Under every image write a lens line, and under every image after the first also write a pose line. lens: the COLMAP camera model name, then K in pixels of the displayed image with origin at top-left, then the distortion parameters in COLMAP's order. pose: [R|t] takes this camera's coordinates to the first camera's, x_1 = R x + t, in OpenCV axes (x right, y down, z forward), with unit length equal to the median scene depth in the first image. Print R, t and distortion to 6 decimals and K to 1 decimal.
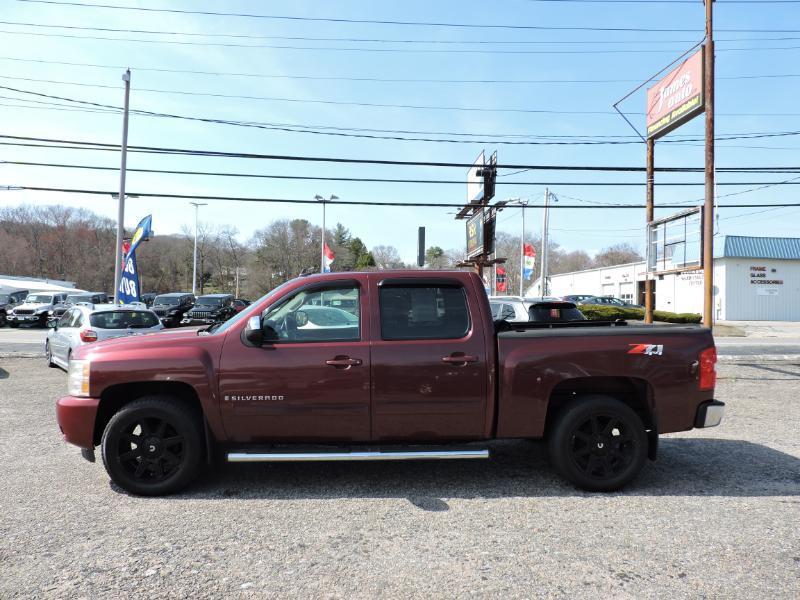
lens RADIAL K [[566.4, 0, 408.7], [0, 566.4, 291.9], [0, 0, 1]] dist [-0.016305, -0.003479]
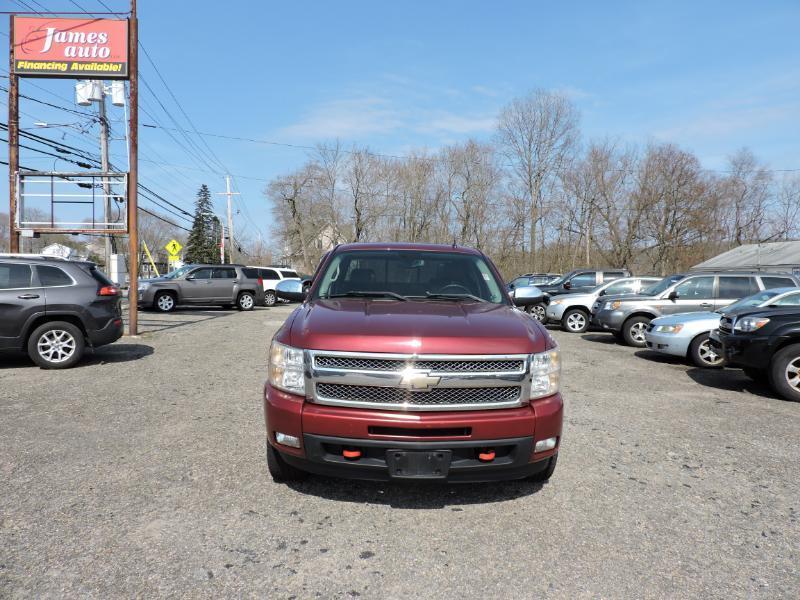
lens RADIAL K [[566.4, 0, 402.2], [0, 566.4, 296.0], [0, 0, 1]] dist [-0.016305, -0.003479]
pose [[0.009079, -0.042185, 0.999069, -0.486153], [-0.042508, 0.998190, 0.042535, 0.008203], [-0.999055, -0.042854, 0.007269, 0.425241]]
